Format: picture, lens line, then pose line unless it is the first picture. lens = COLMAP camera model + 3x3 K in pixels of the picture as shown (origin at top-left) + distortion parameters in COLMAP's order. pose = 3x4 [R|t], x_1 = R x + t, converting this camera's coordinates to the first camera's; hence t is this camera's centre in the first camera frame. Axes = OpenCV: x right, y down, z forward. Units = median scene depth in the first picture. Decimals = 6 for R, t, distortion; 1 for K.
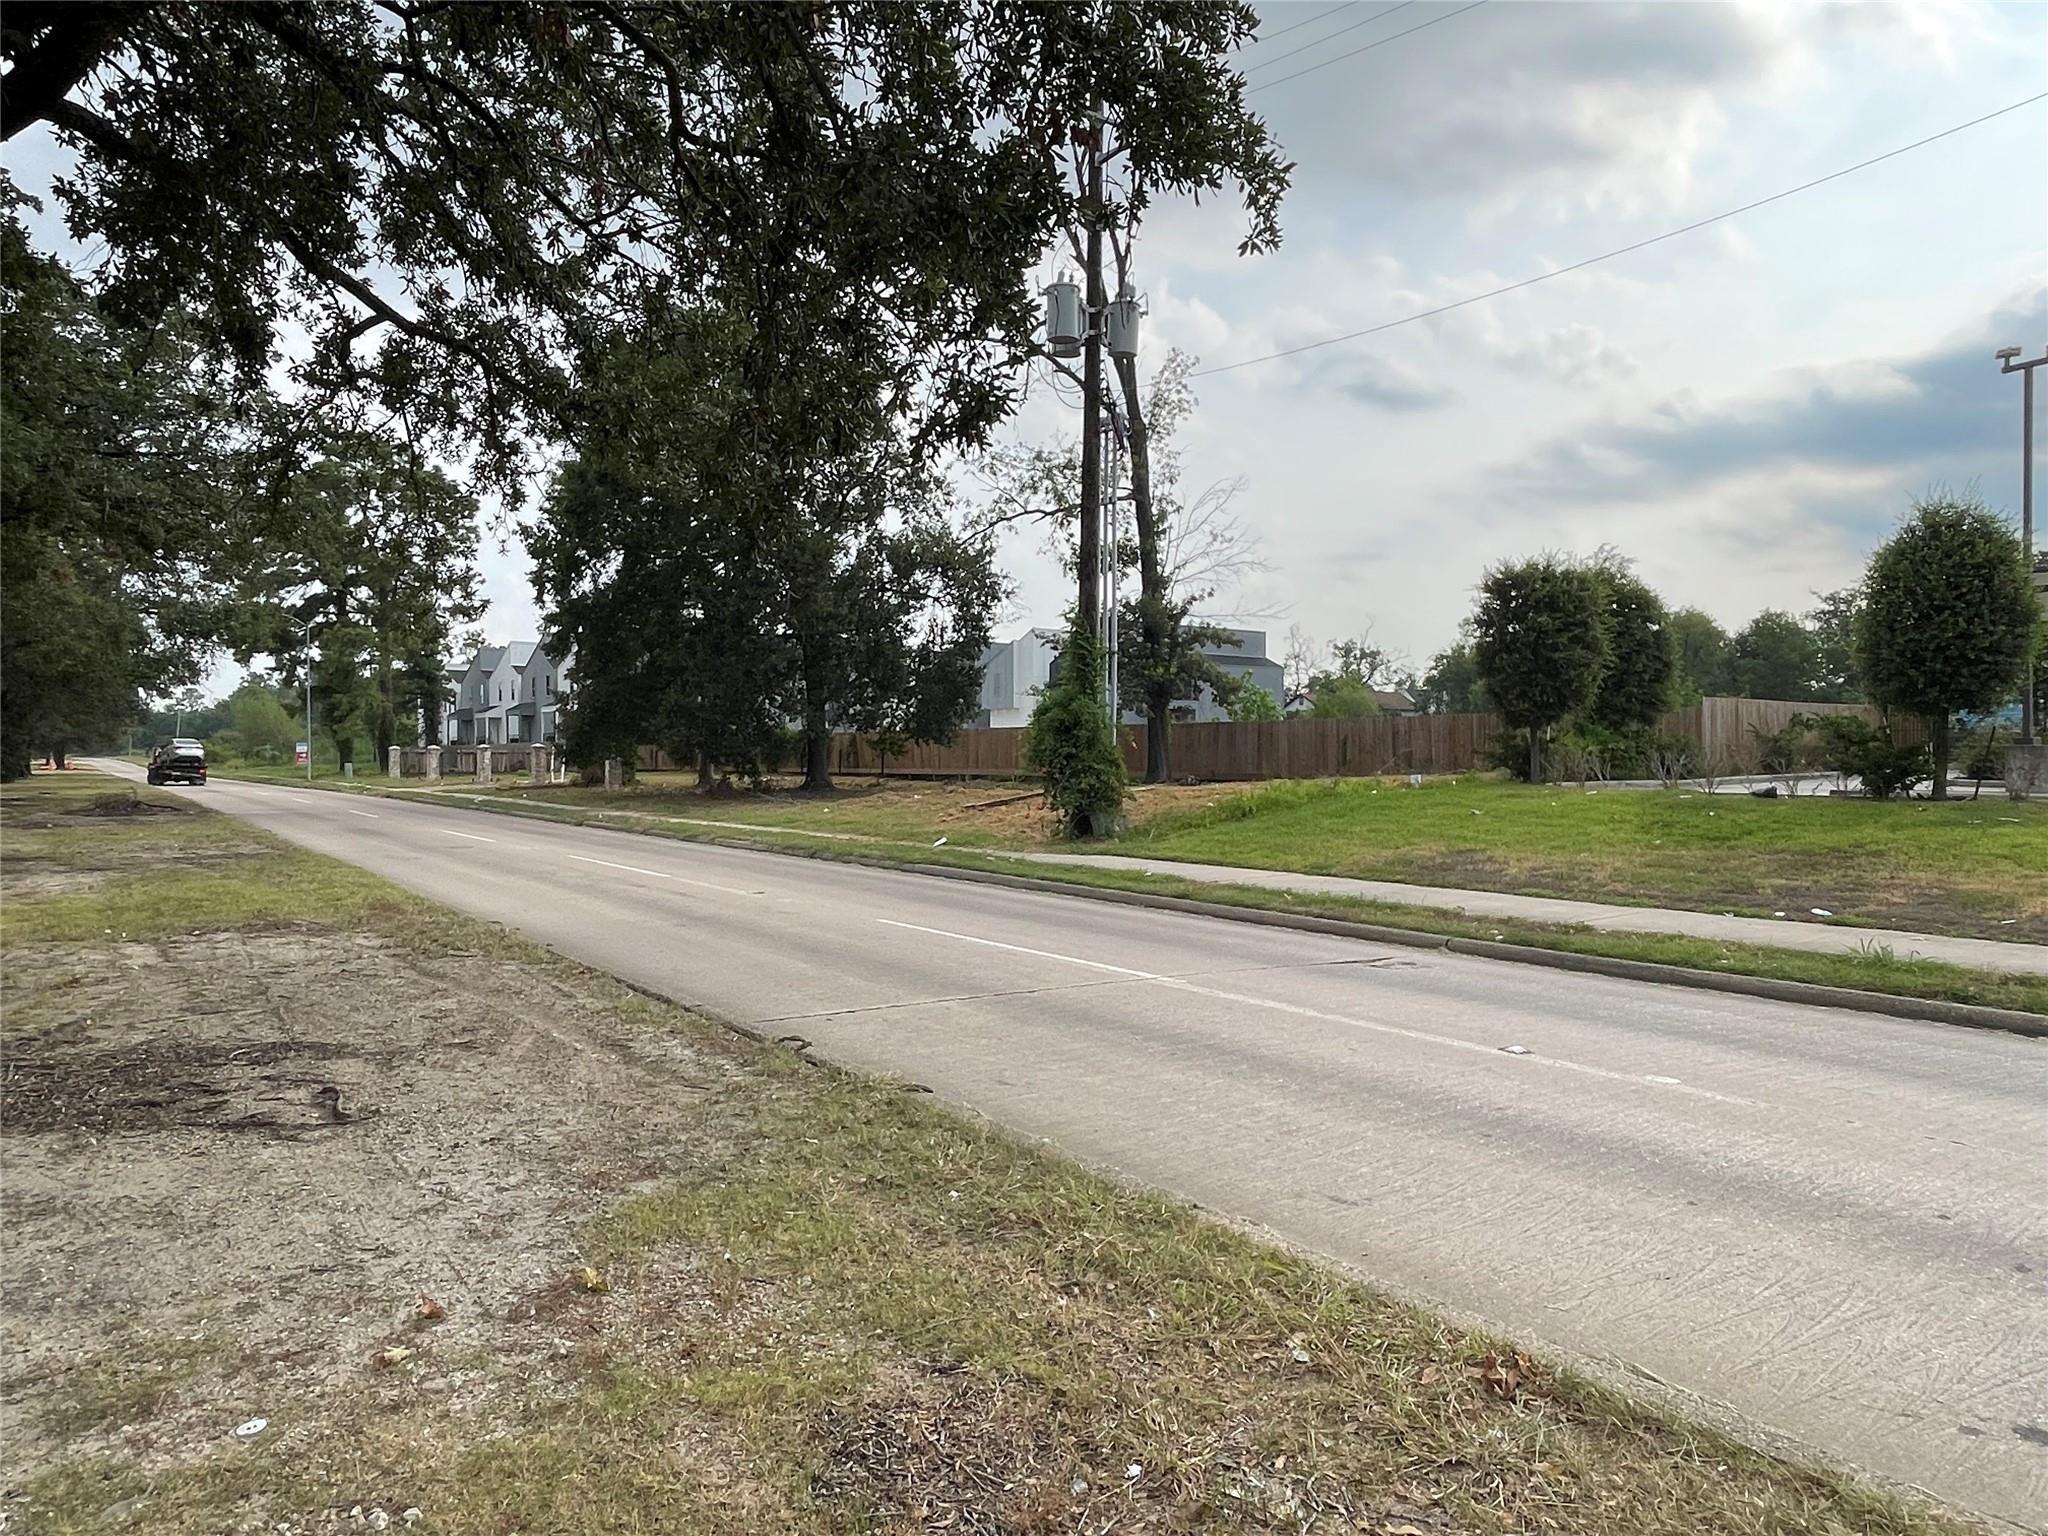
lens RADIAL K [[1341.9, 0, 1024.0], [0, 1341.9, 768.0], [0, 0, 1]] dist [0.016691, -0.004730]
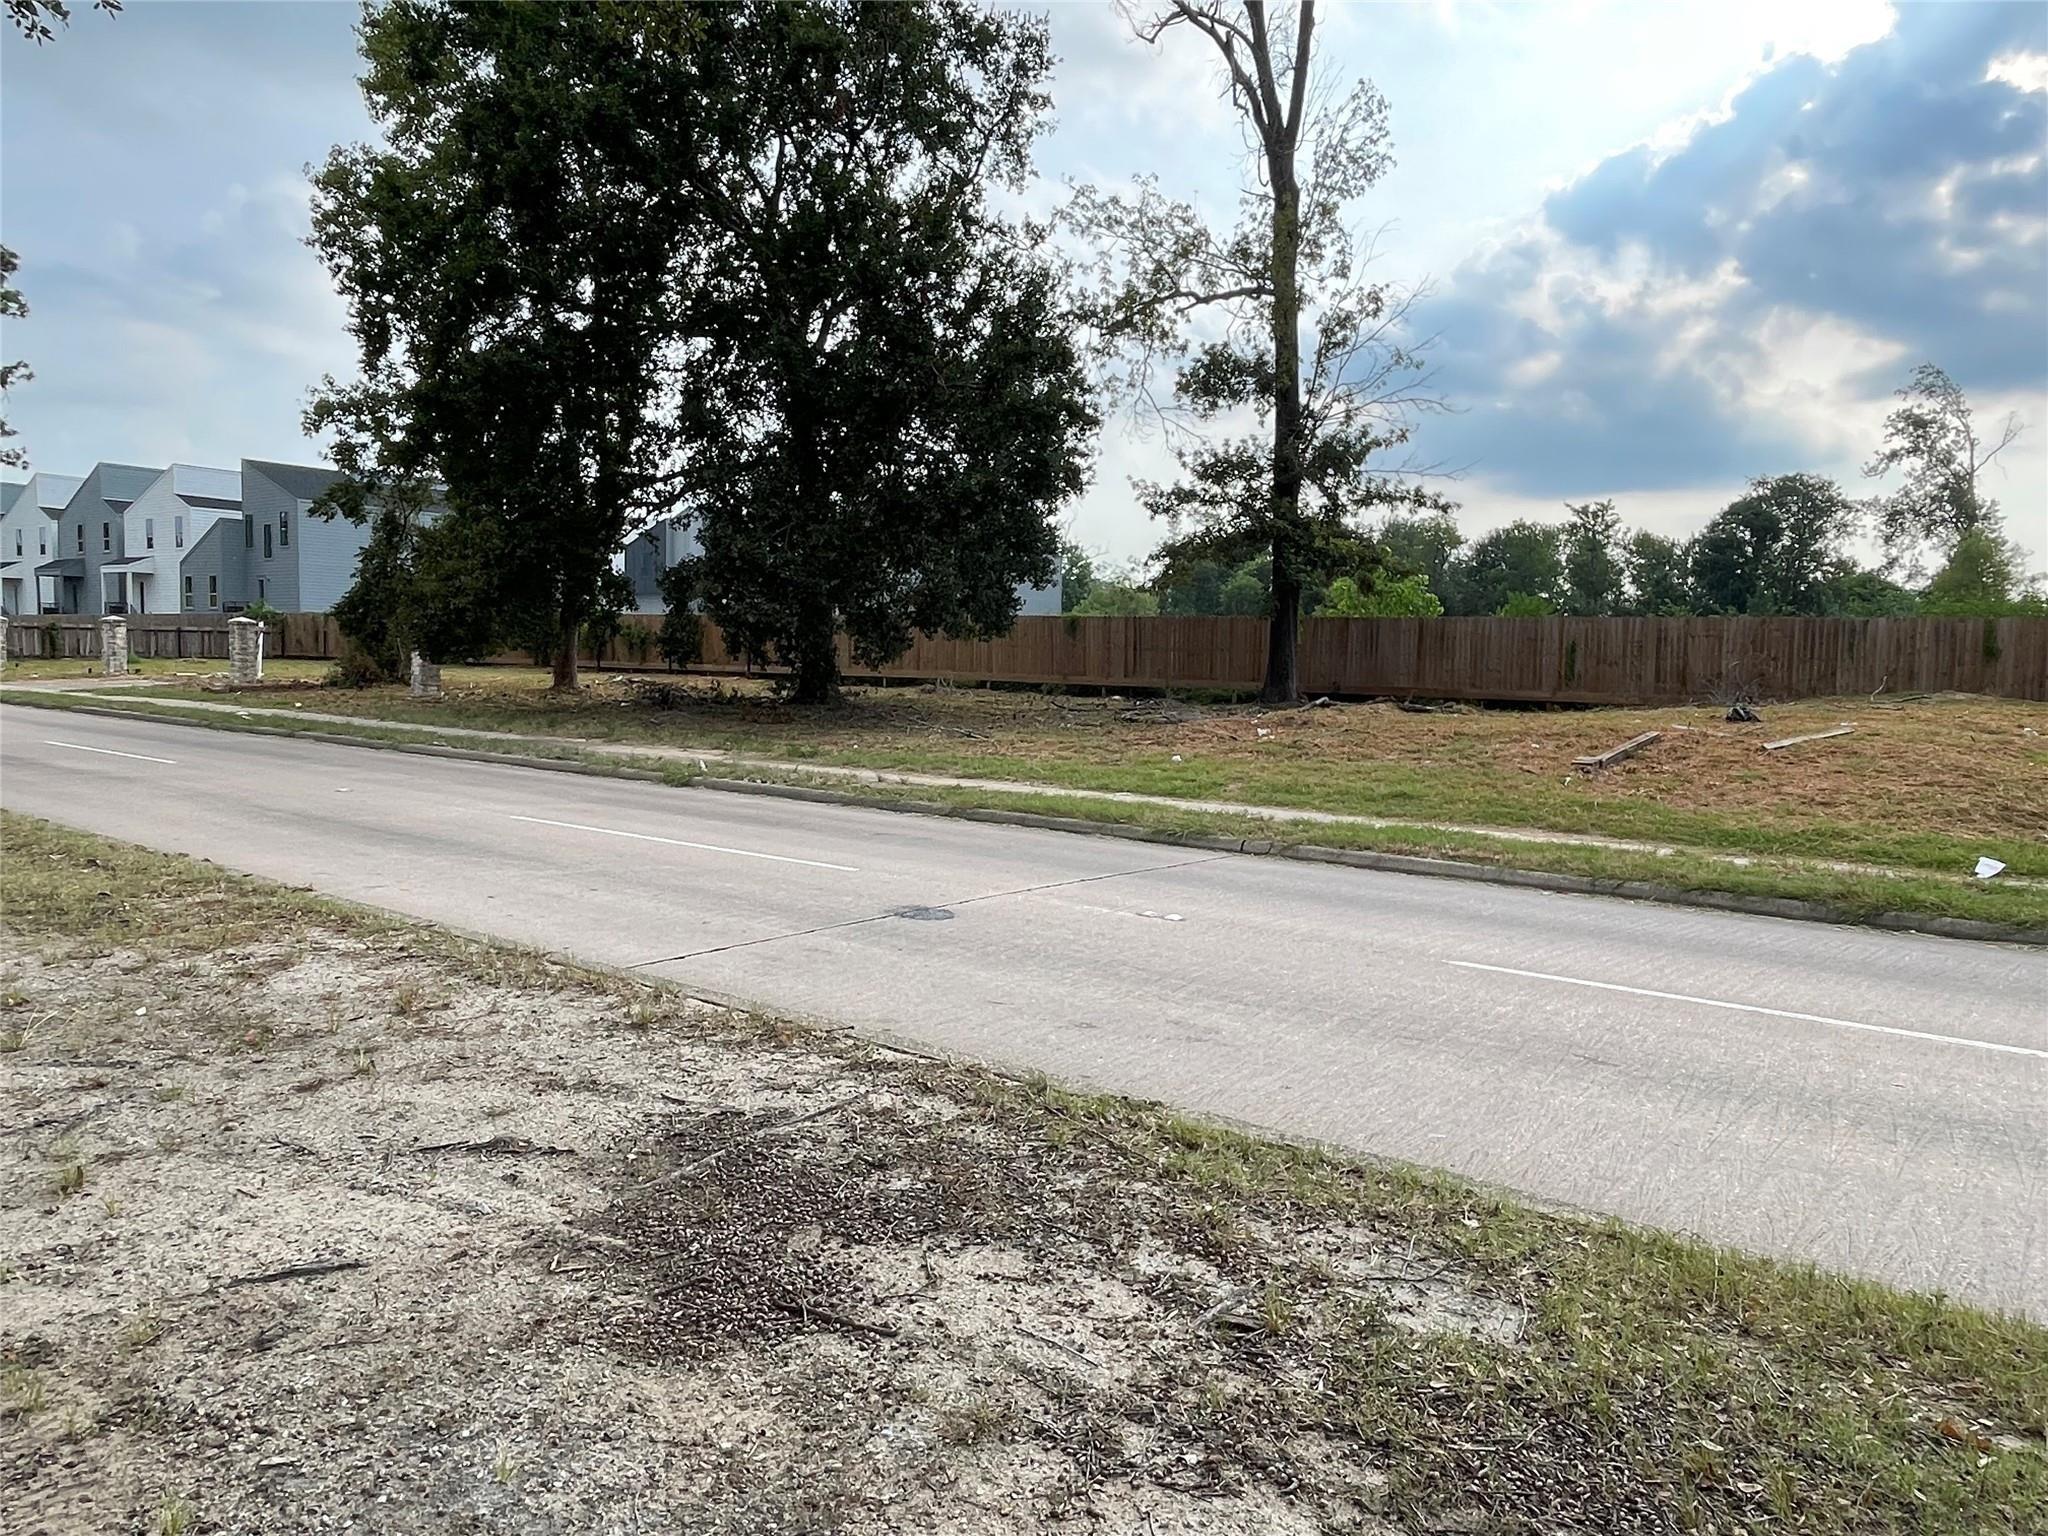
lens RADIAL K [[1341.9, 0, 1024.0], [0, 1341.9, 768.0], [0, 0, 1]] dist [0.016691, -0.004730]
pose [[0.951855, -0.004084, 0.306523, -0.267899], [-0.020043, 0.996943, 0.075524, -0.003252], [-0.305894, -0.078031, 0.948862, 0.352852]]
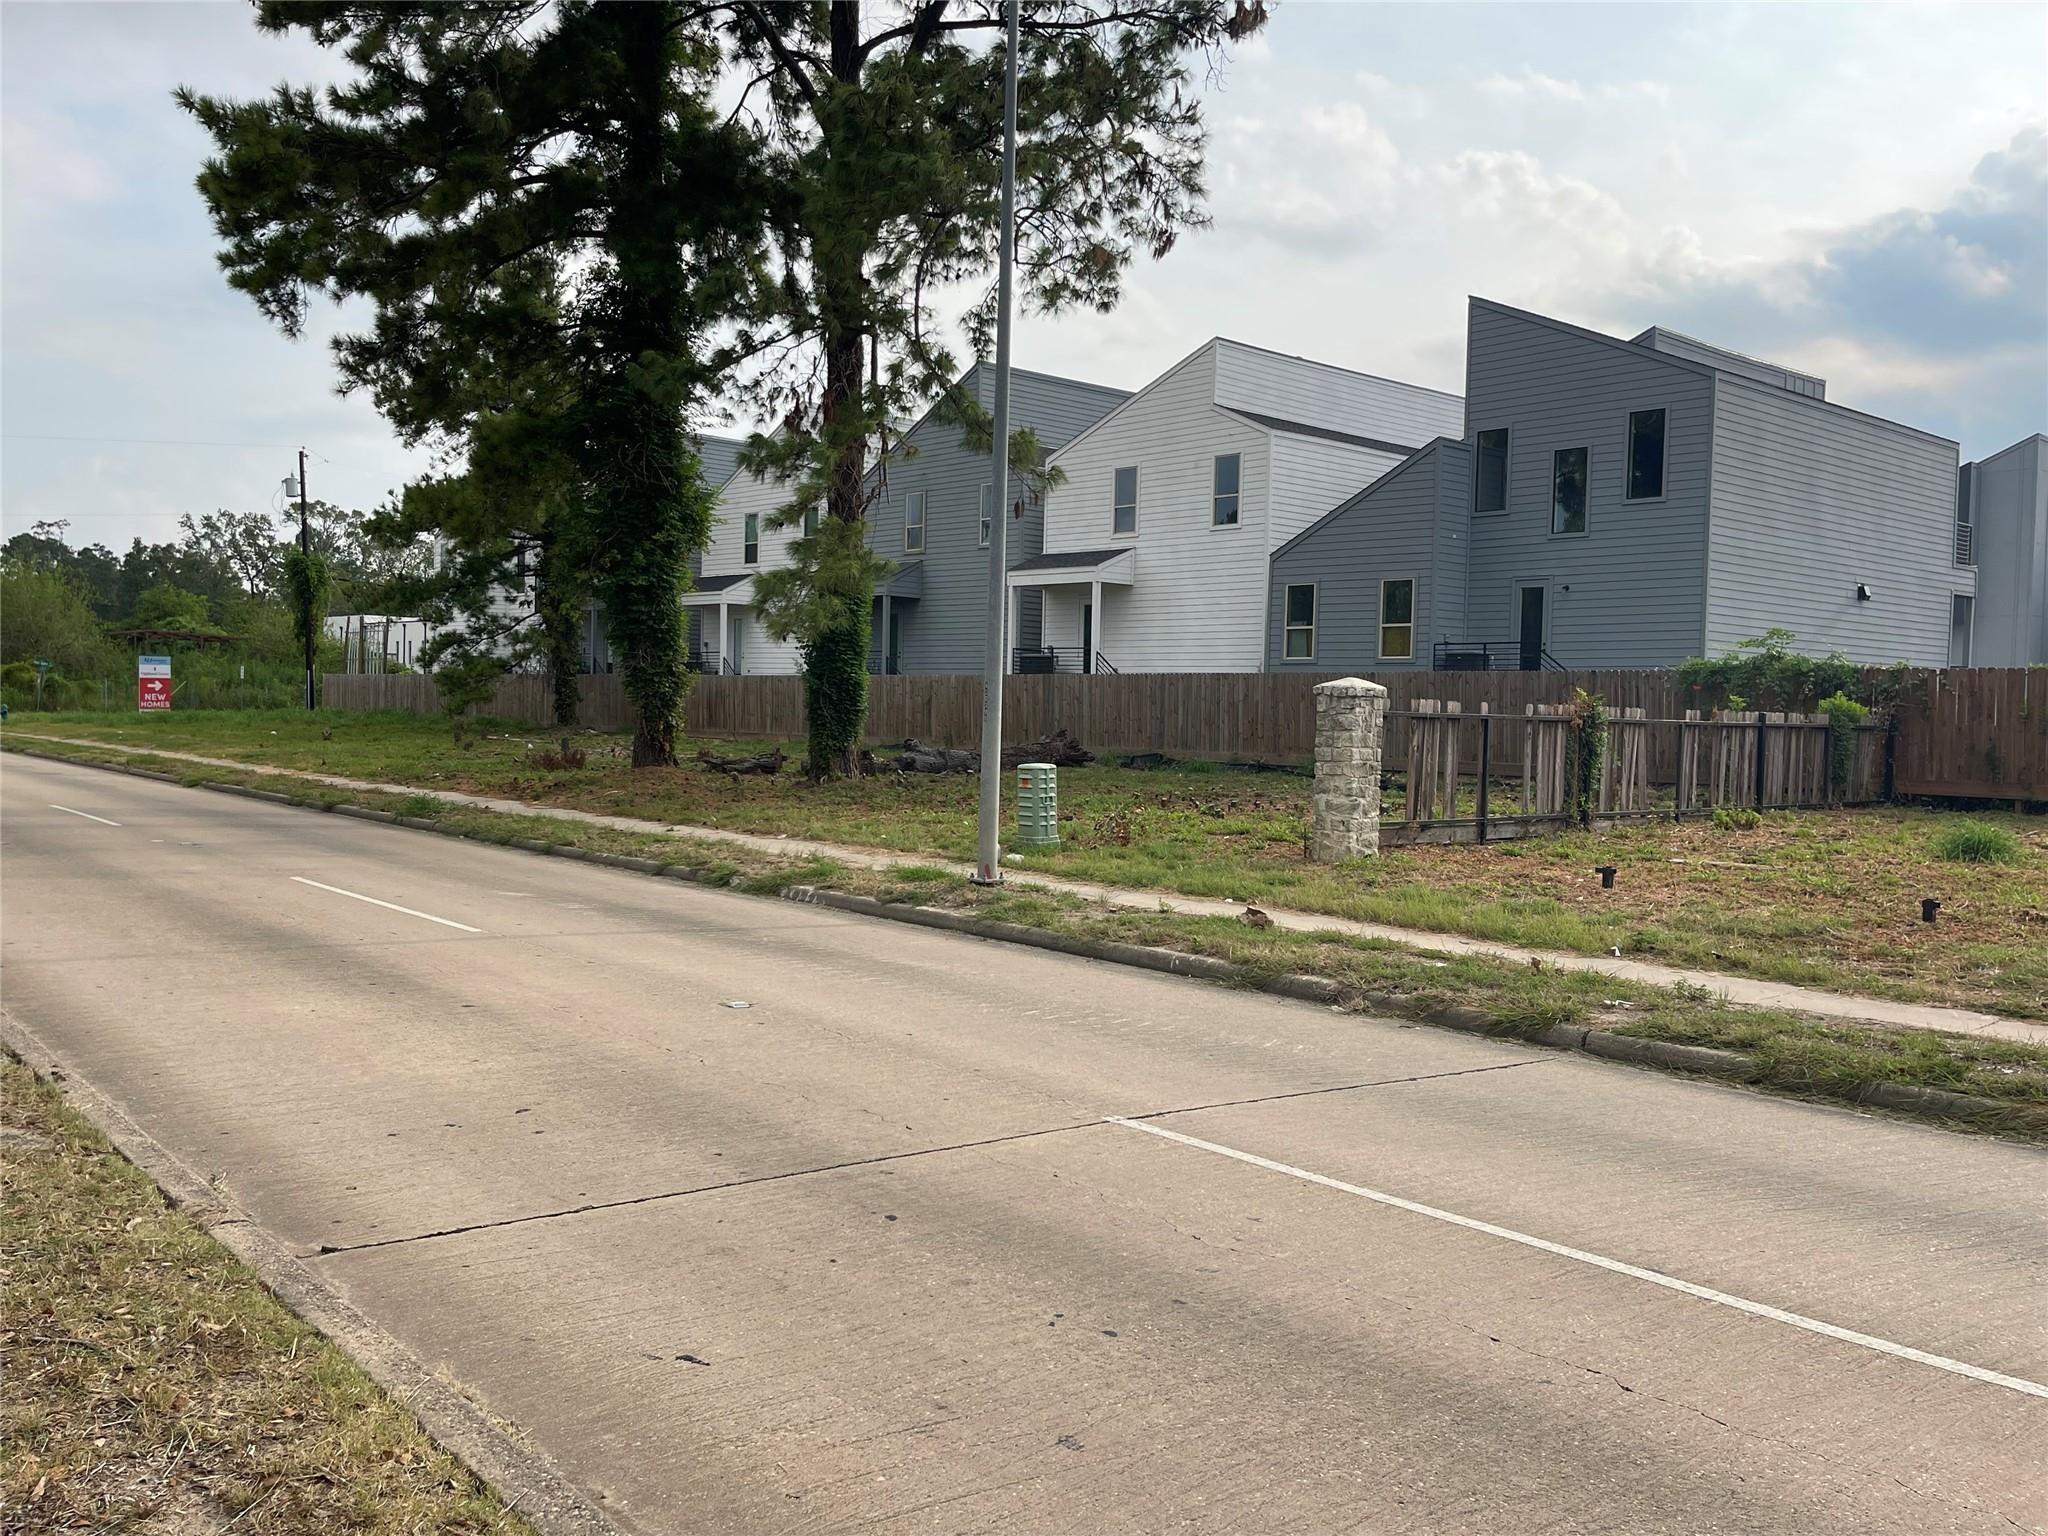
lens RADIAL K [[1687.5, 0, 1024.0], [0, 1687.5, 768.0], [0, 0, 1]] dist [0.085282, -0.159010]
pose [[0.996184, 0.022487, 0.084327, -0.951856], [-0.024739, 0.999362, 0.025756, -0.015846], [-0.083694, -0.027744, 0.996105, 1.390699]]
